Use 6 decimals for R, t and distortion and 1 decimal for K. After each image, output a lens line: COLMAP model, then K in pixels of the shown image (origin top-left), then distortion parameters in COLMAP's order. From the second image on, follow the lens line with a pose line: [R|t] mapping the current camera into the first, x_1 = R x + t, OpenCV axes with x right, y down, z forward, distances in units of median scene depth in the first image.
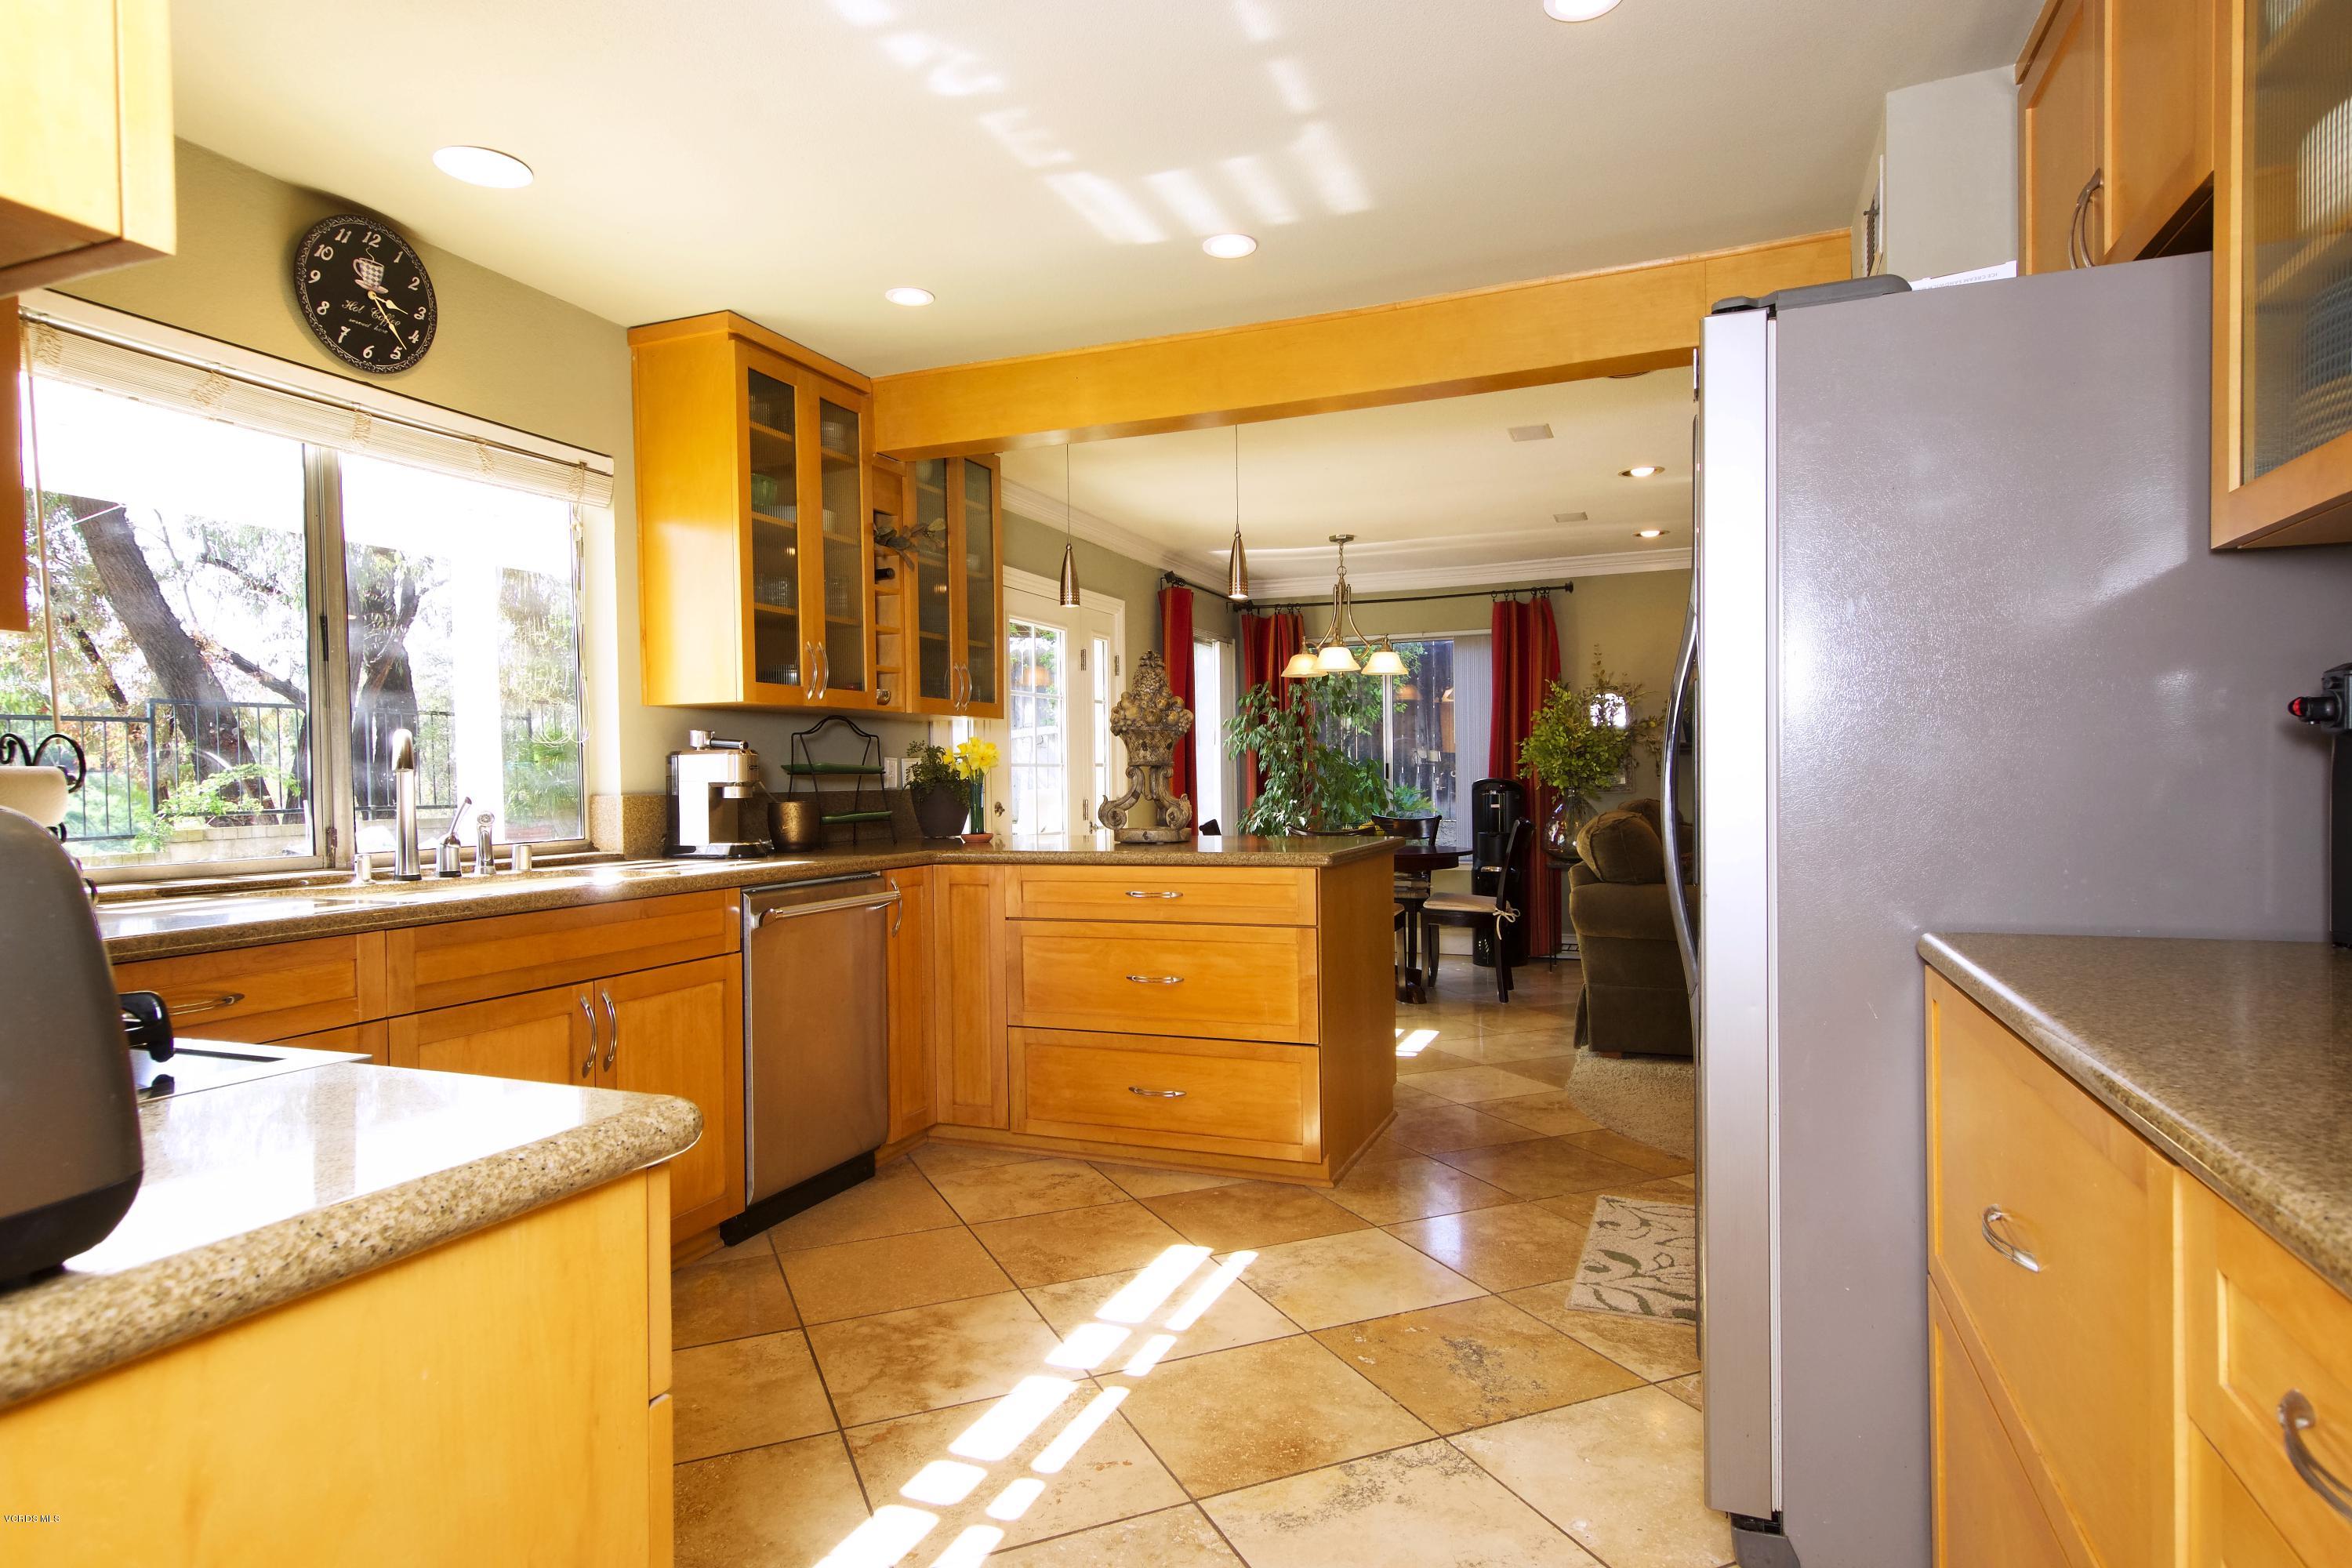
lens RADIAL K [[1298.1, 0, 1163.4], [0, 1298.1, 787.0], [0, 0, 1]] dist [0.012441, -0.002026]
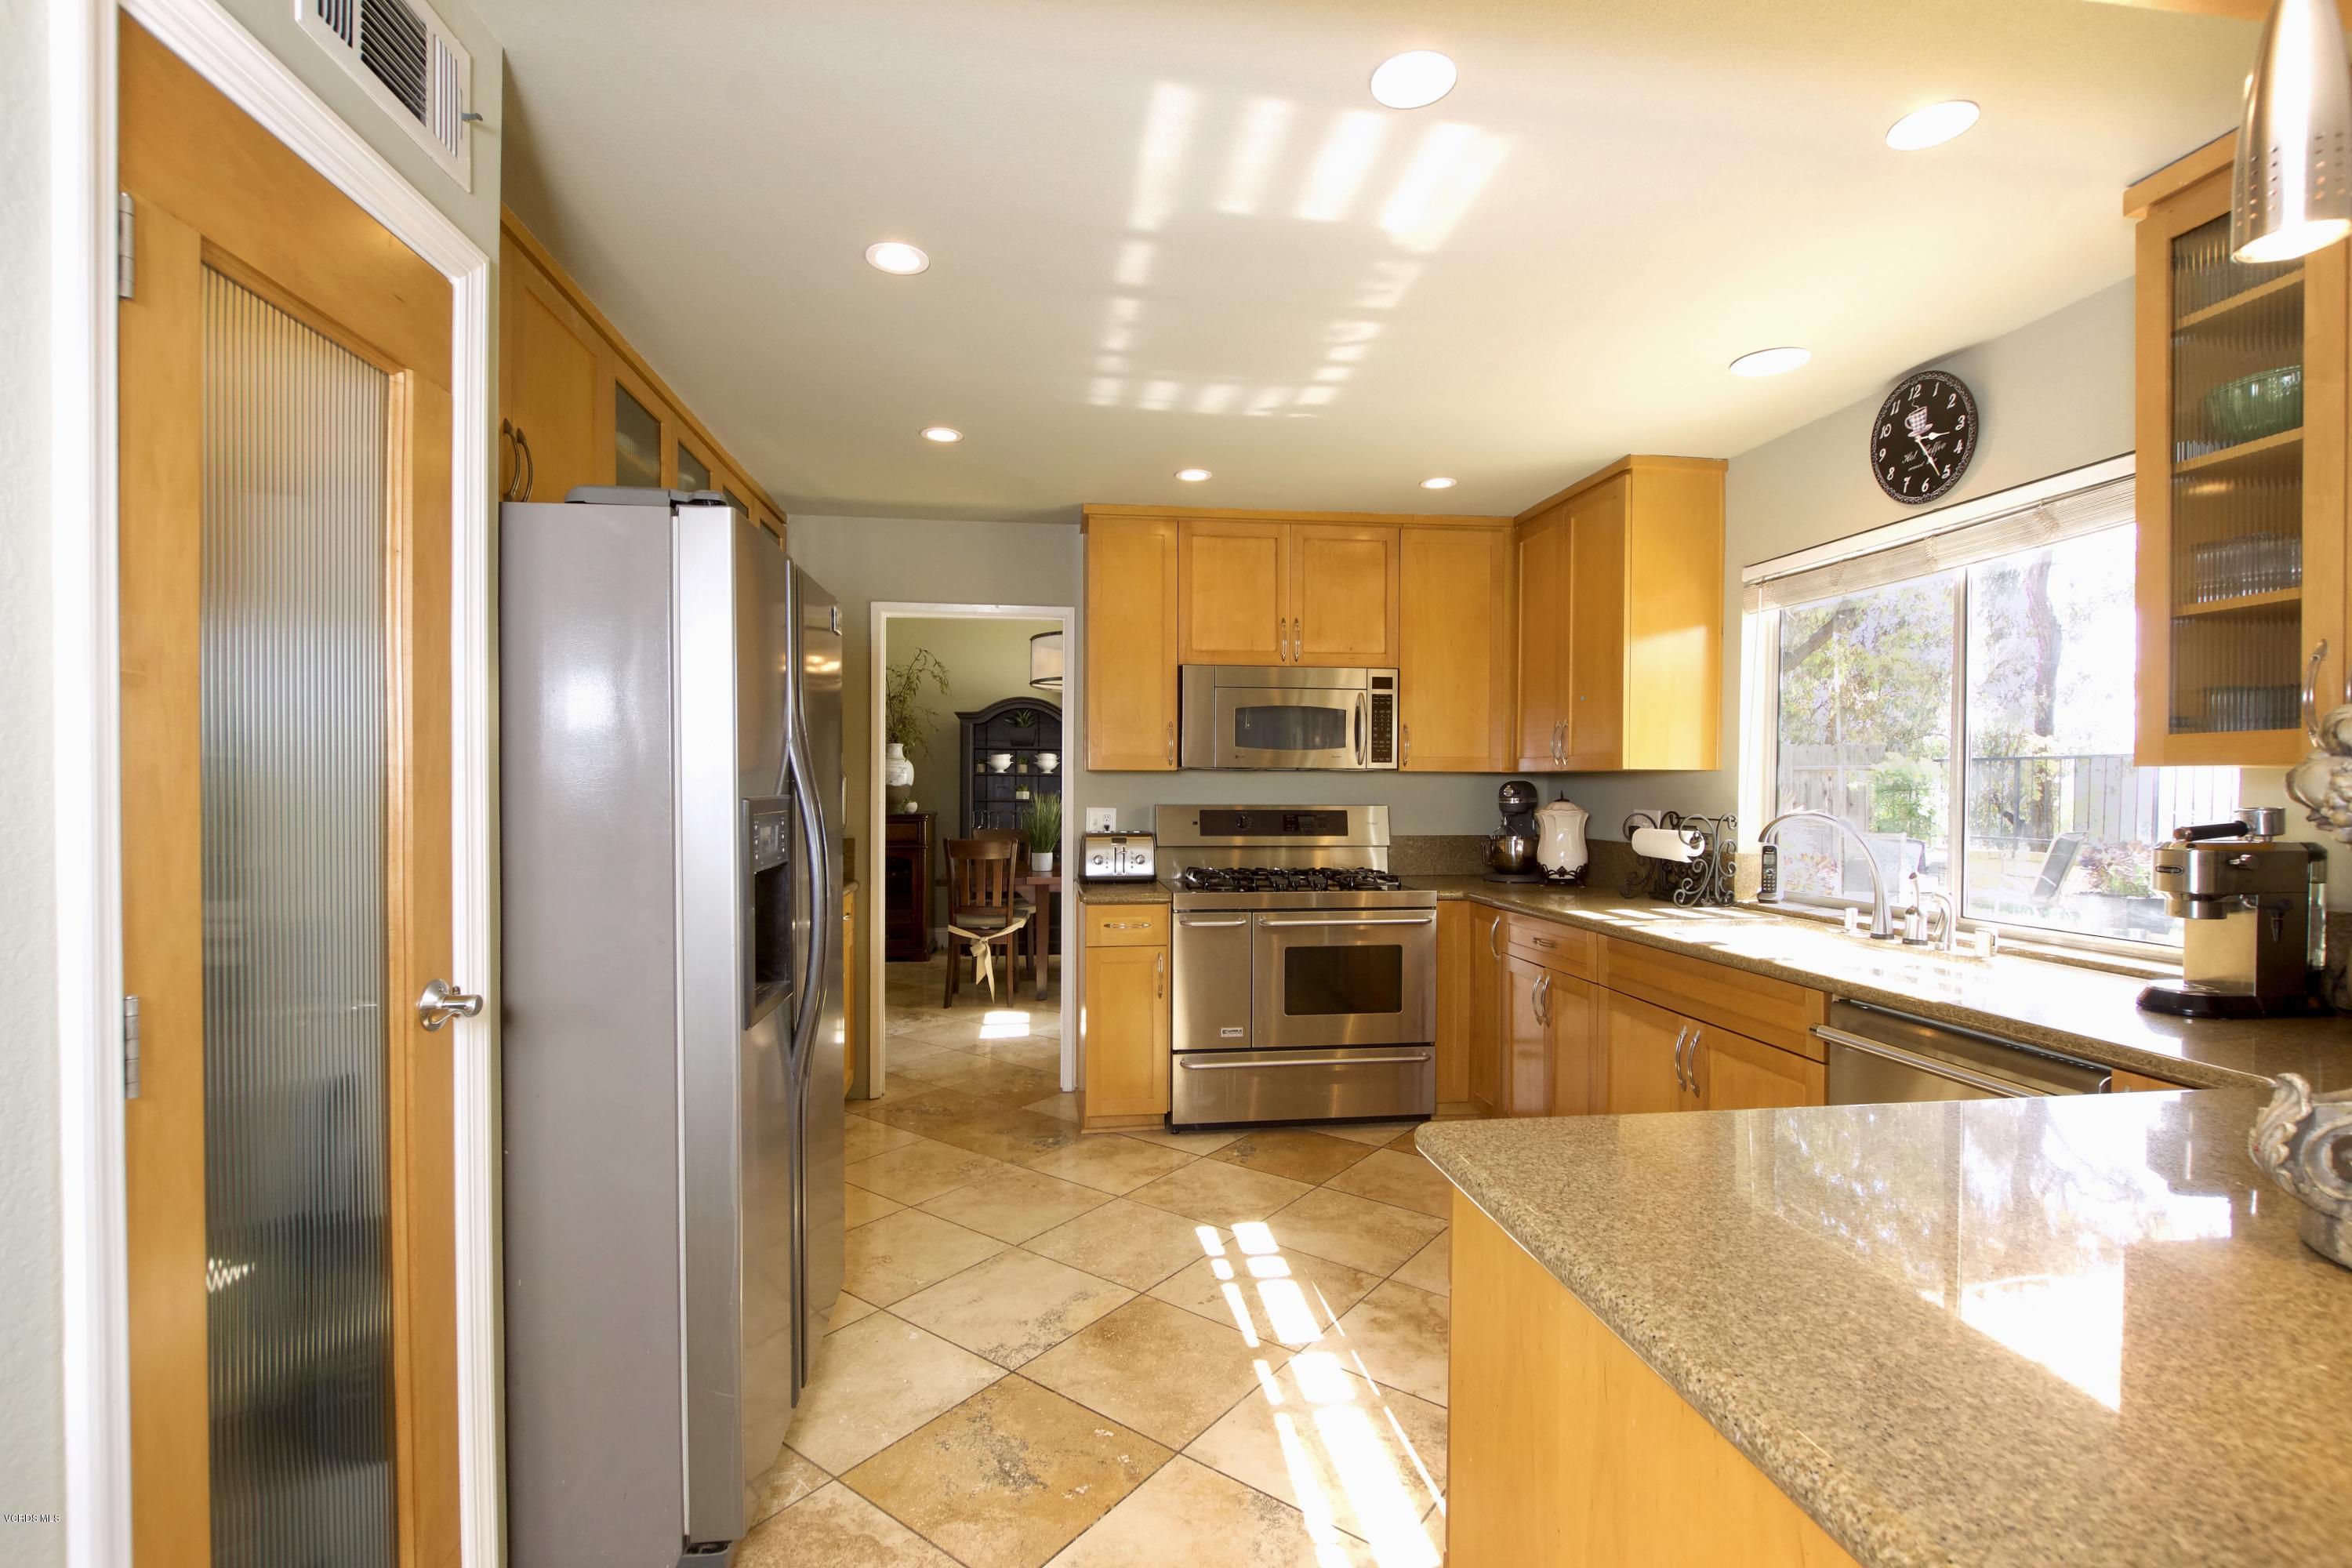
lens RADIAL K [[1032.0, 0, 1163.1], [0, 1032.0, 791.7], [0, 0, 1]] dist [-0.019399, -0.000889]
pose [[-0.871191, 0.009262, -0.490857, 0.430097], [0.002391, 0.999890, 0.014624, -0.074186], [0.490939, 0.011567, -0.871117, 1.449892]]
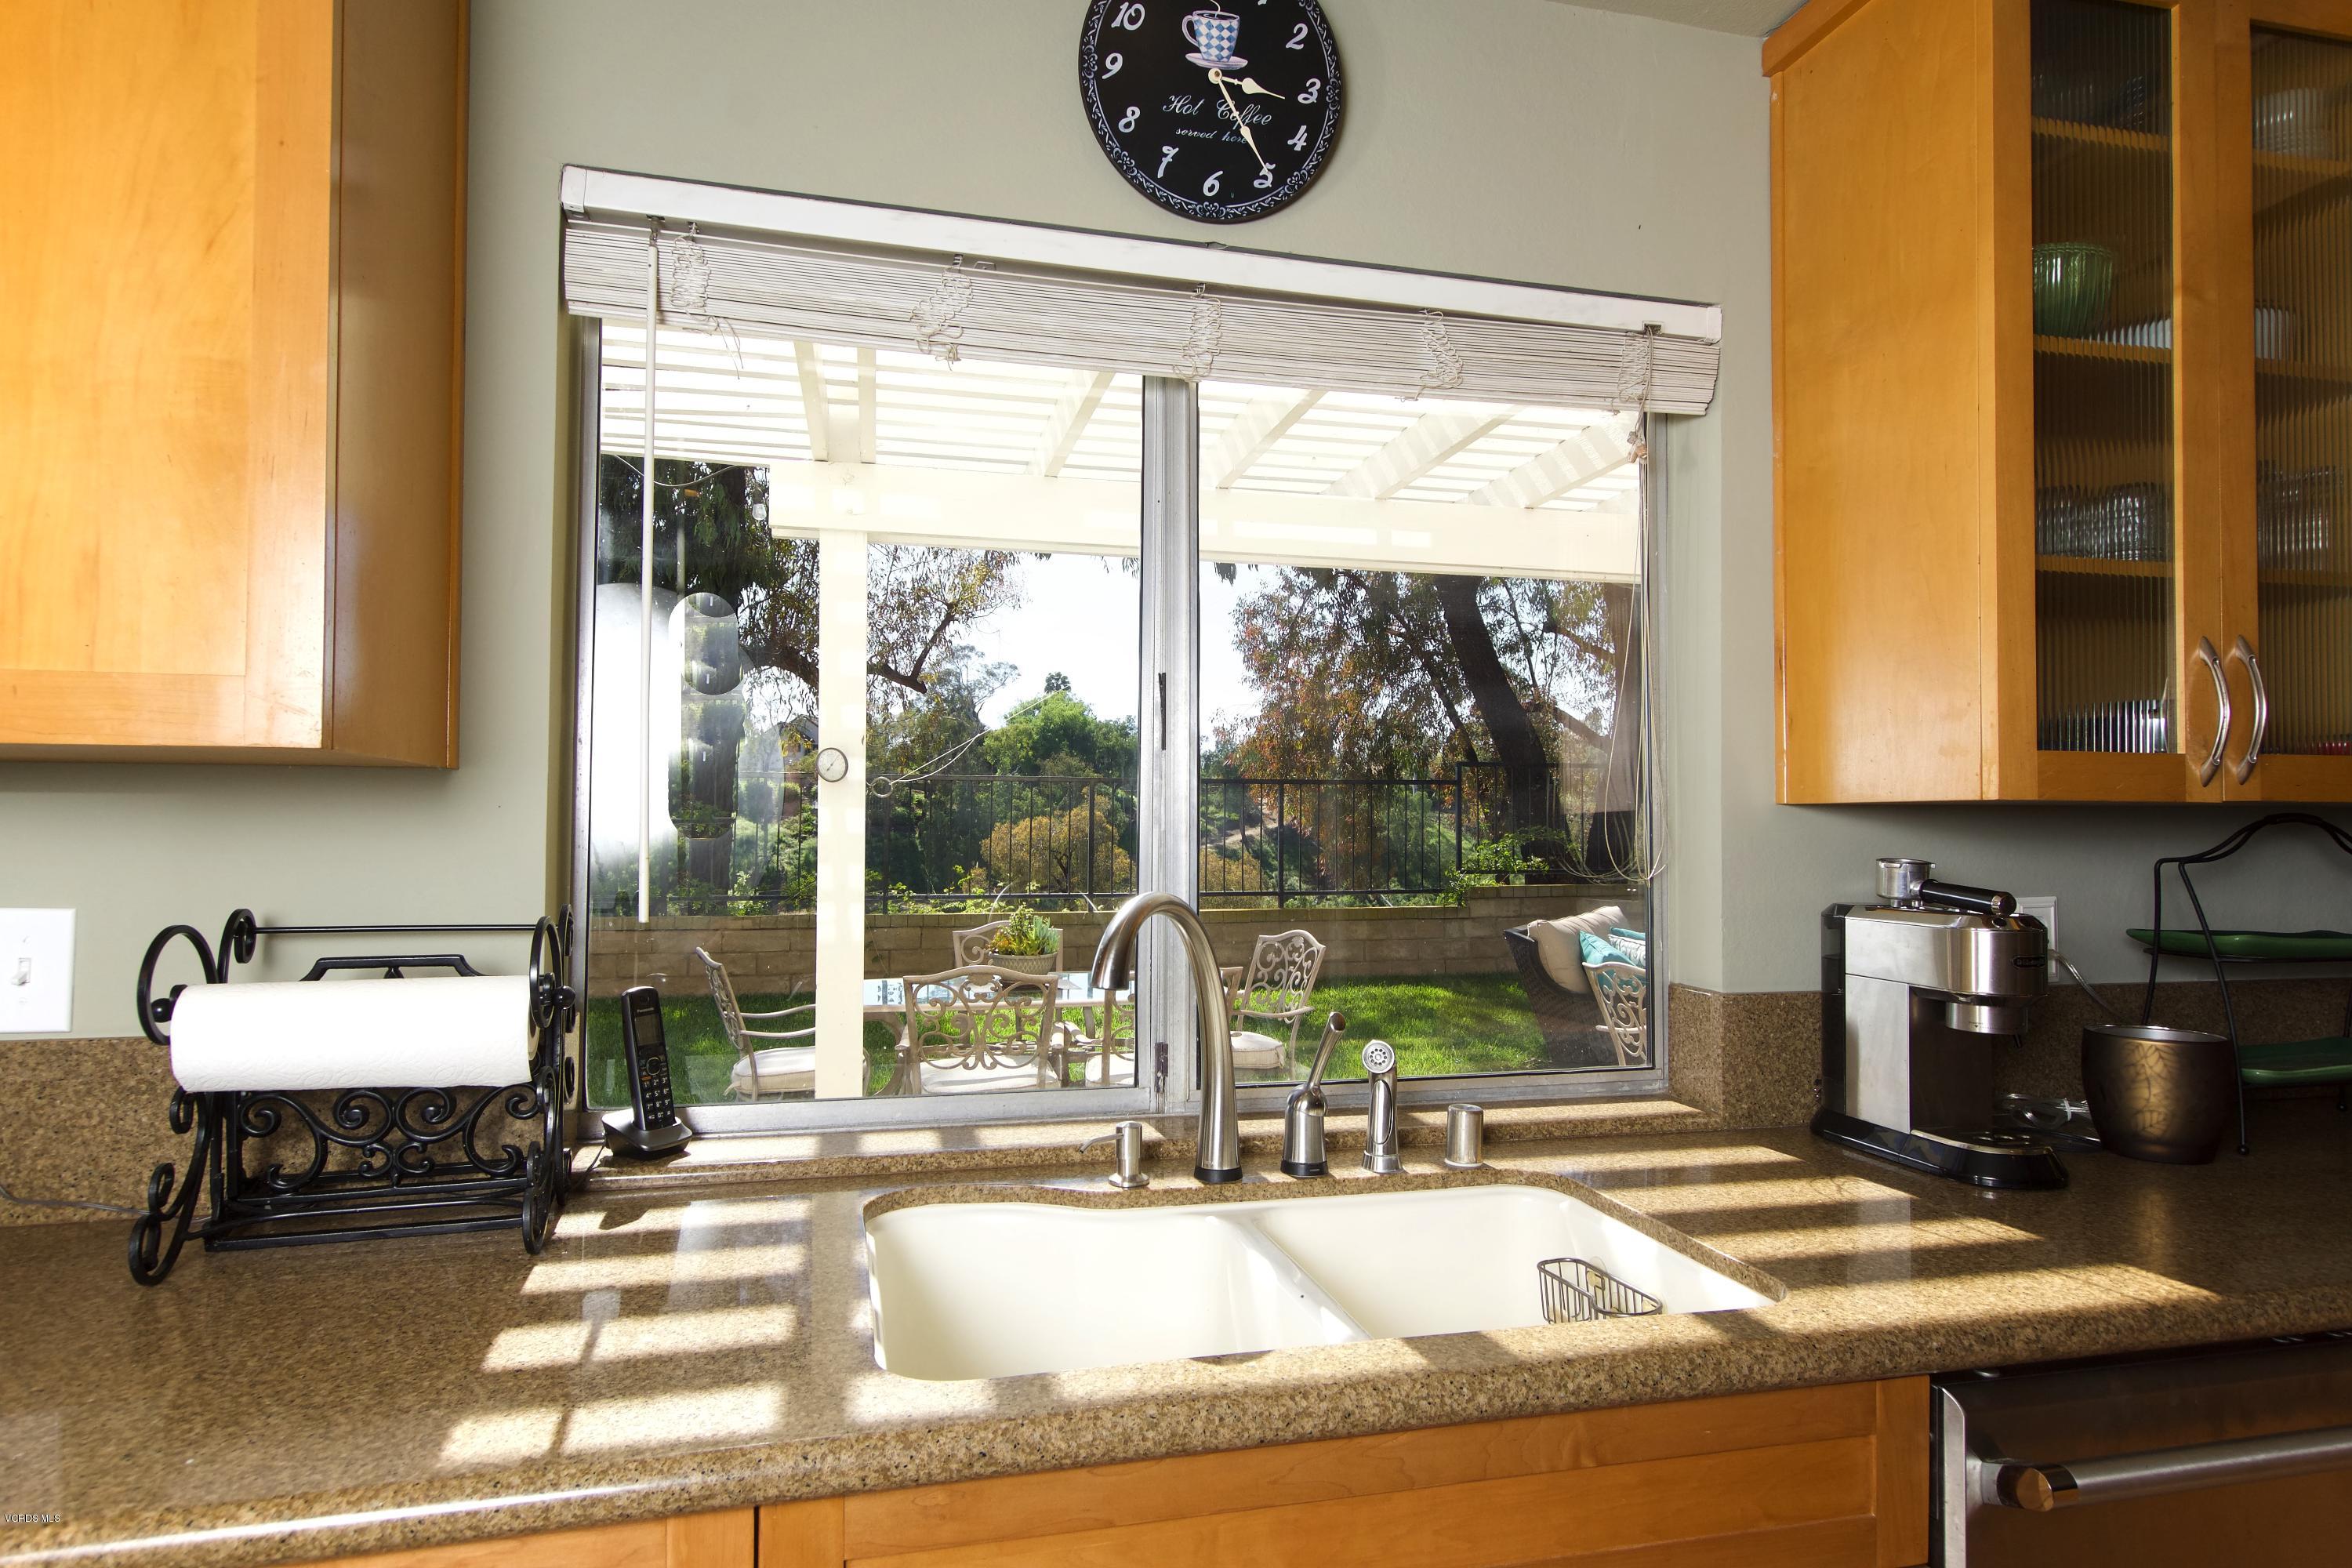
lens RADIAL K [[1298.1, 0, 1185.6], [0, 1298.1, 797.3], [0, 0, 1]] dist [0.012441, -0.002026]
pose [[0.586116, 0.000697, -0.810227, -0.171804], [-0.020173, 0.999702, -0.013733, -0.067865], [0.809976, 0.024393, 0.585956, 0.671816]]
